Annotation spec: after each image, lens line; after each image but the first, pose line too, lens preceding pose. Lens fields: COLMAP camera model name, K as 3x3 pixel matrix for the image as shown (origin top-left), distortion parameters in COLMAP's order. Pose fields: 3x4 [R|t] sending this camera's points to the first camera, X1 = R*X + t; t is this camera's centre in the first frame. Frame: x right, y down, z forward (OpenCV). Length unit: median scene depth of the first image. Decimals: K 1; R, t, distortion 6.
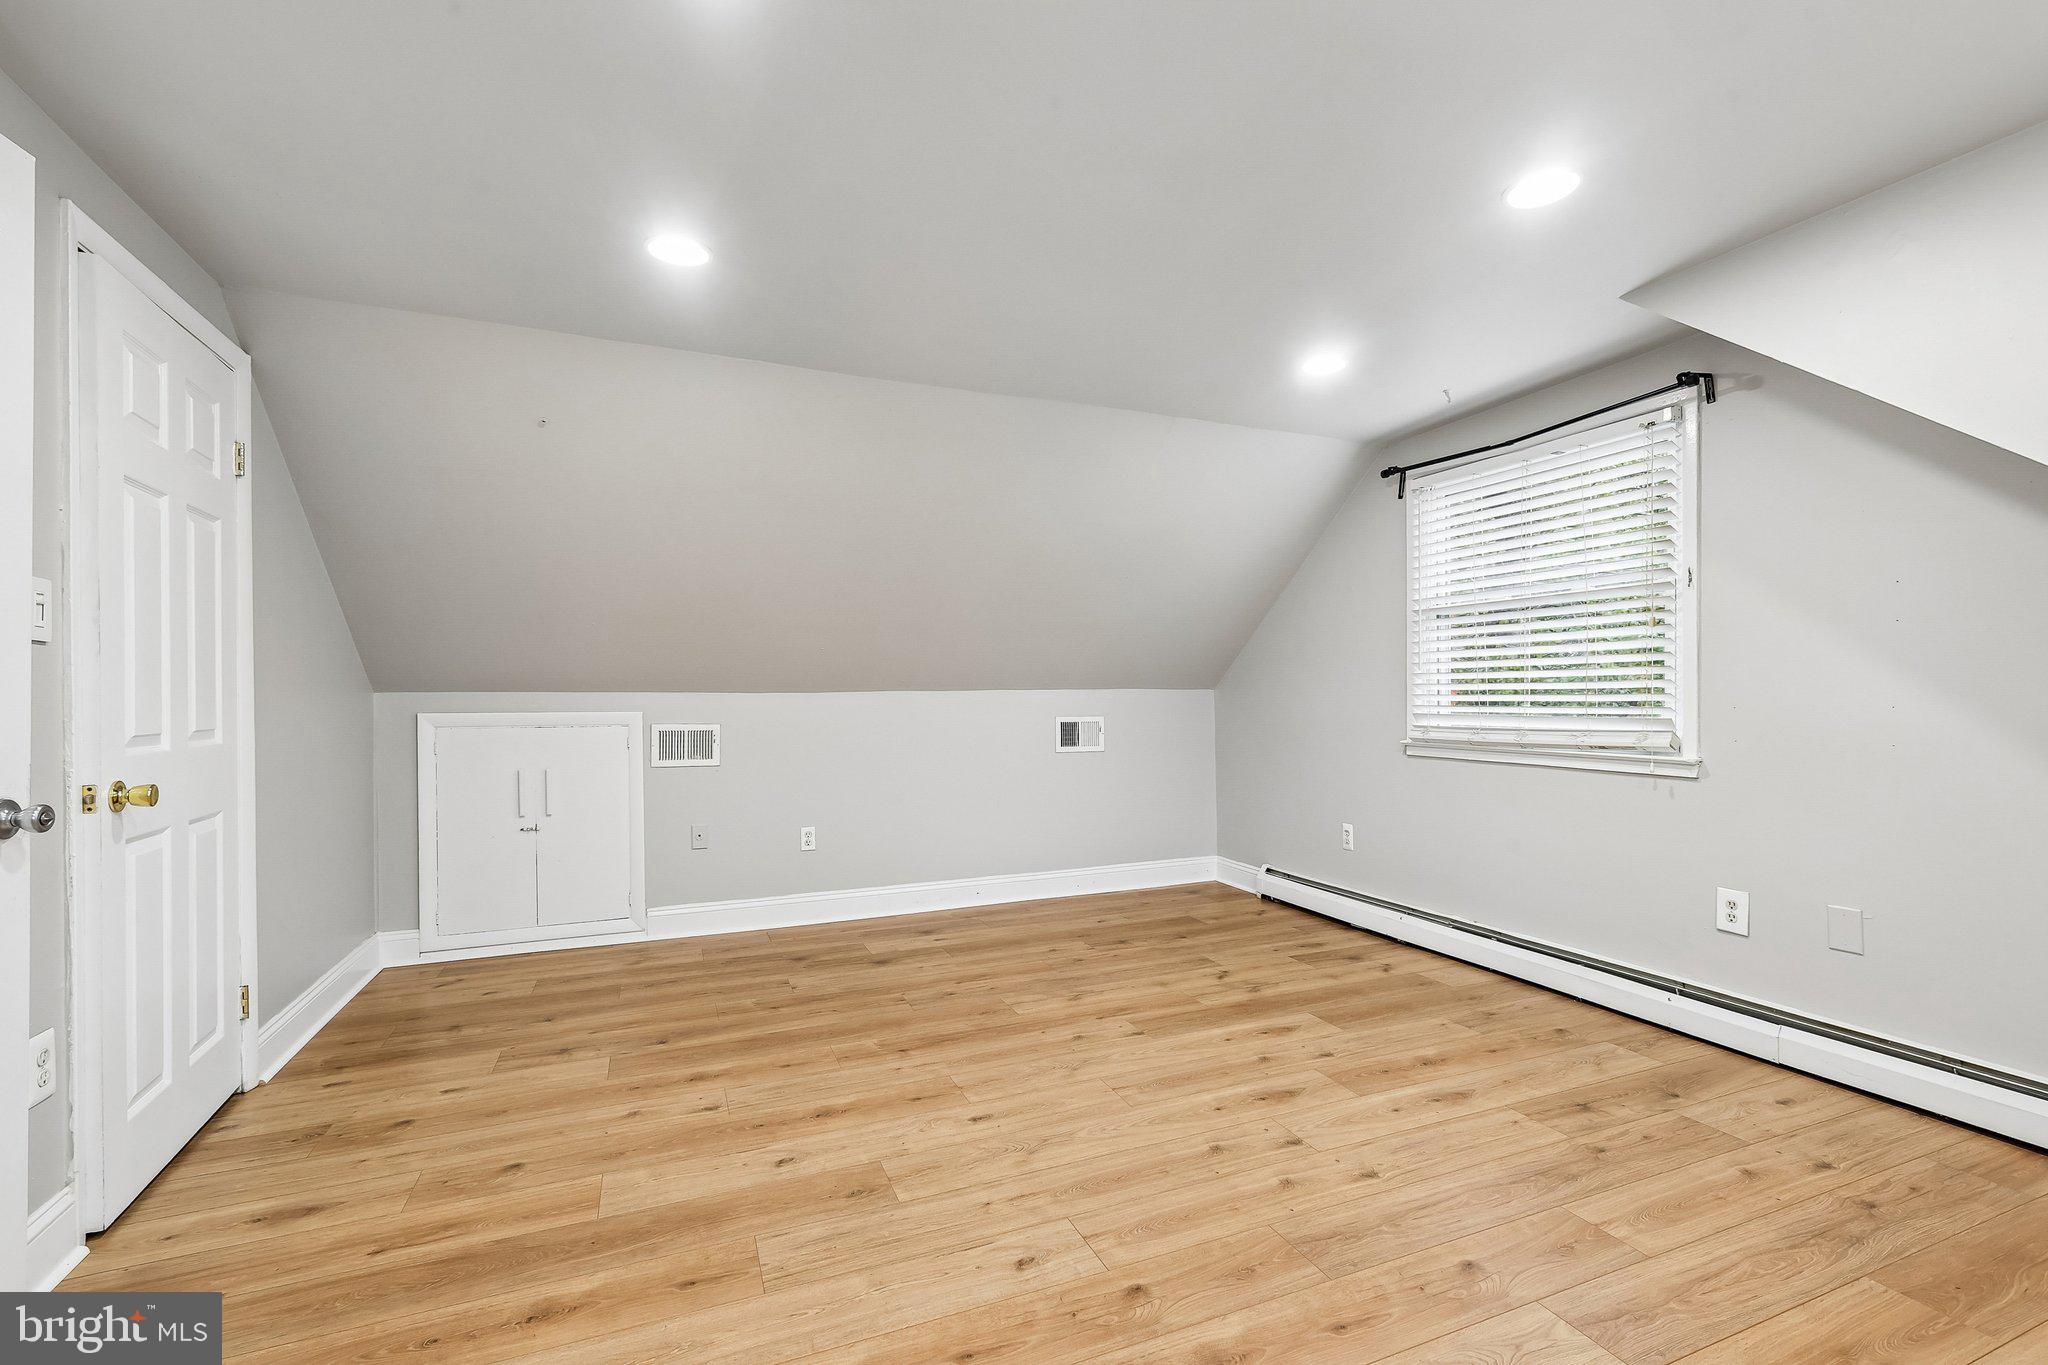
lens RADIAL K [[899.6, 0, 1024.1], [0, 899.6, 689.3], [0, 0, 1]] dist [0.003288, -0.000525]
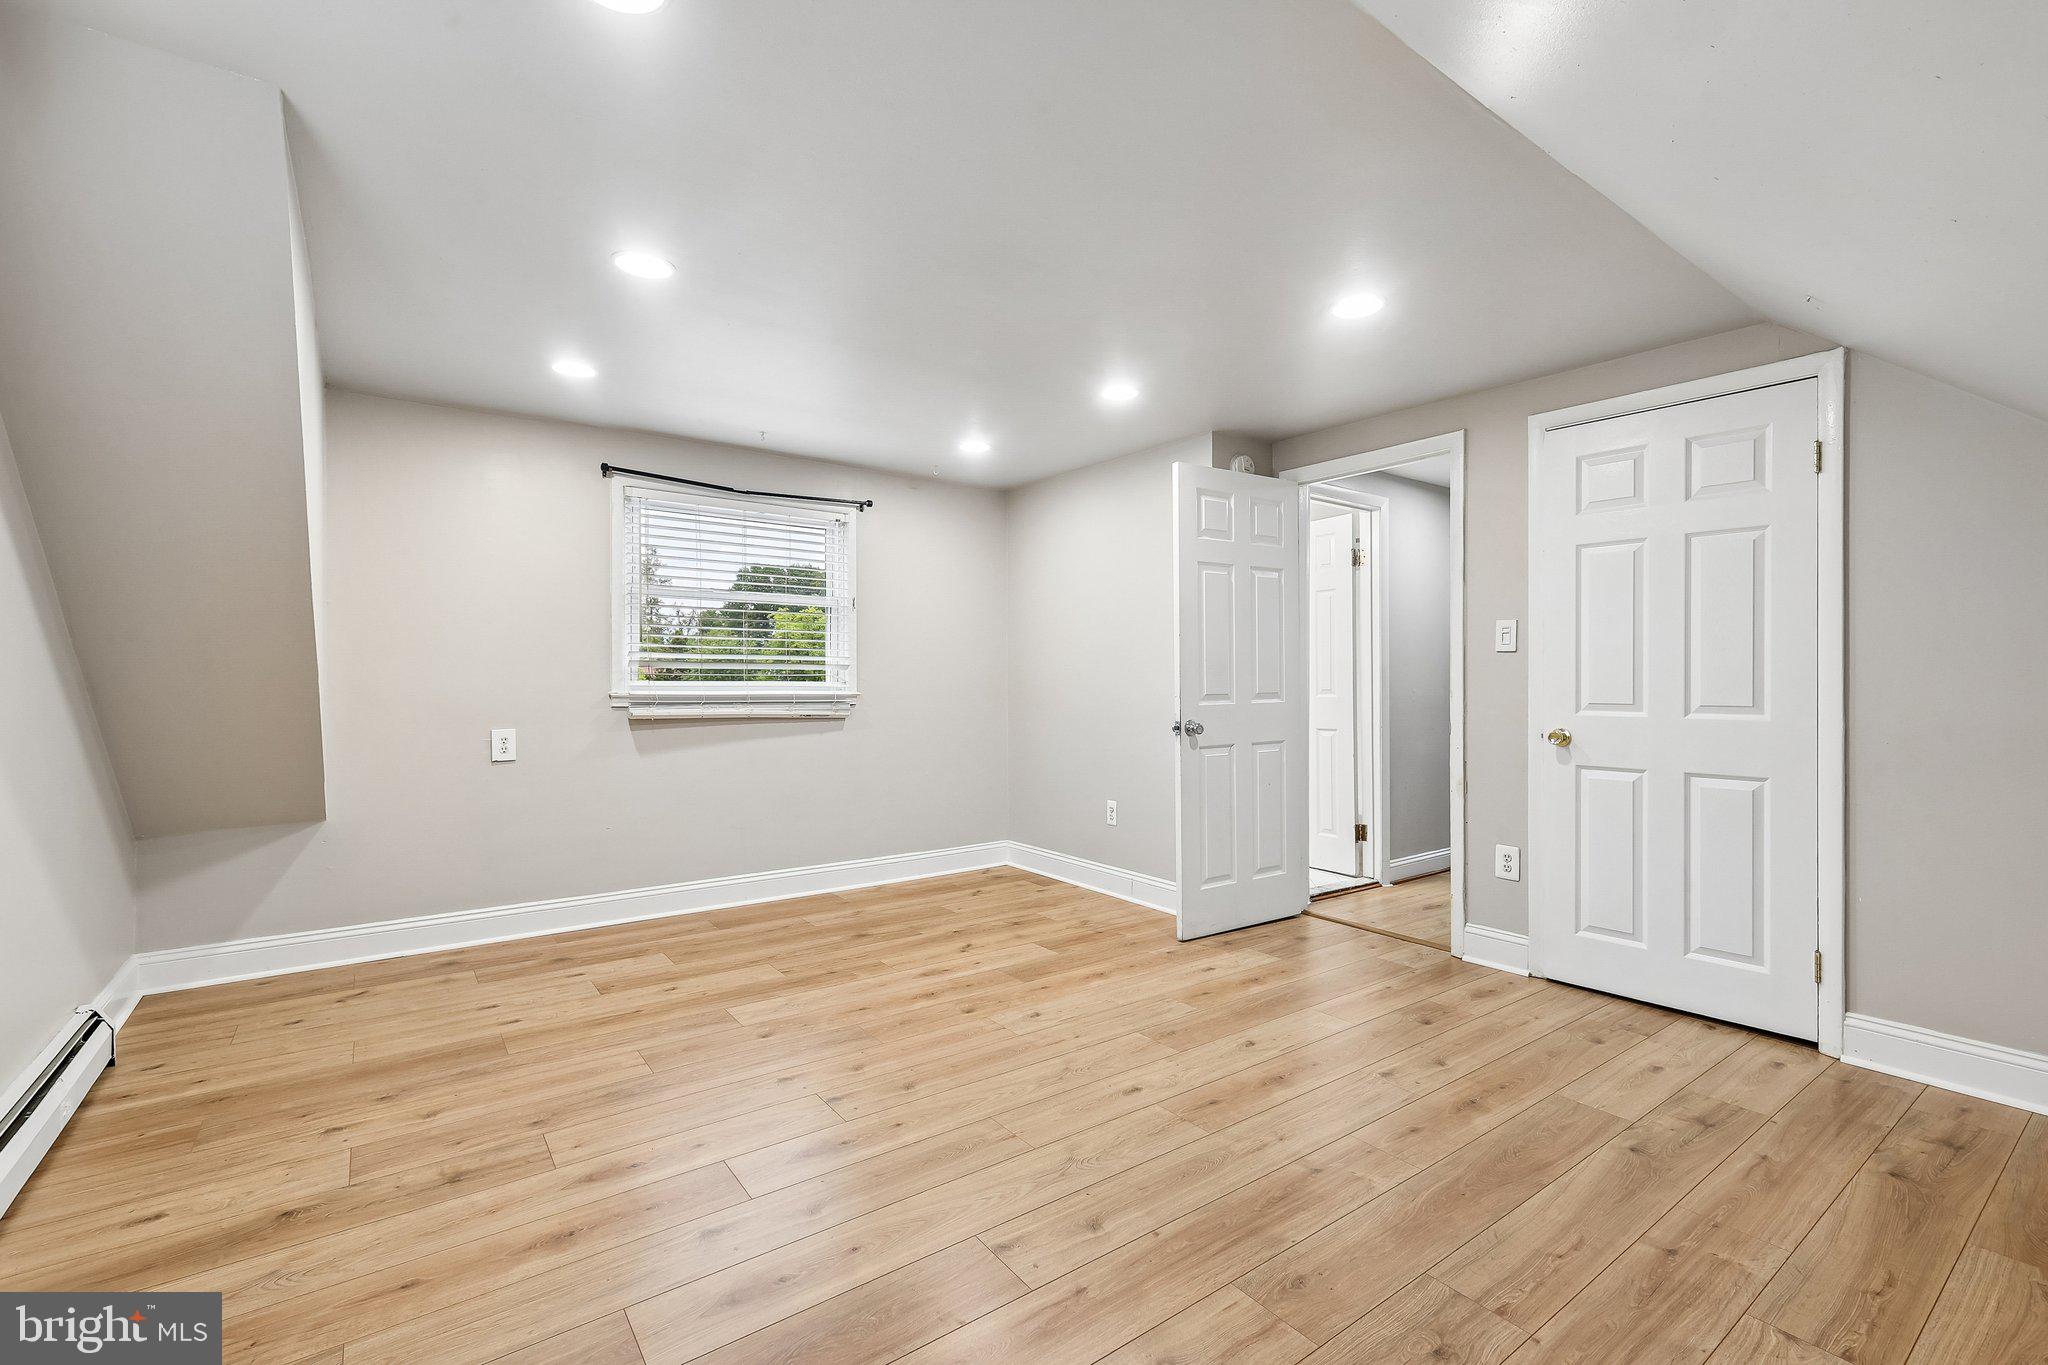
lens RADIAL K [[899.6, 0, 1024.0], [0, 899.6, 685.6], [0, 0, 1]] dist [0.003288, -0.000525]
pose [[-0.970811, 0.005802, -0.239775, 0.348546], [0.006044, 0.999982, -0.000276, 0.015403], [0.239769, -0.001717, -0.970829, 2.173746]]
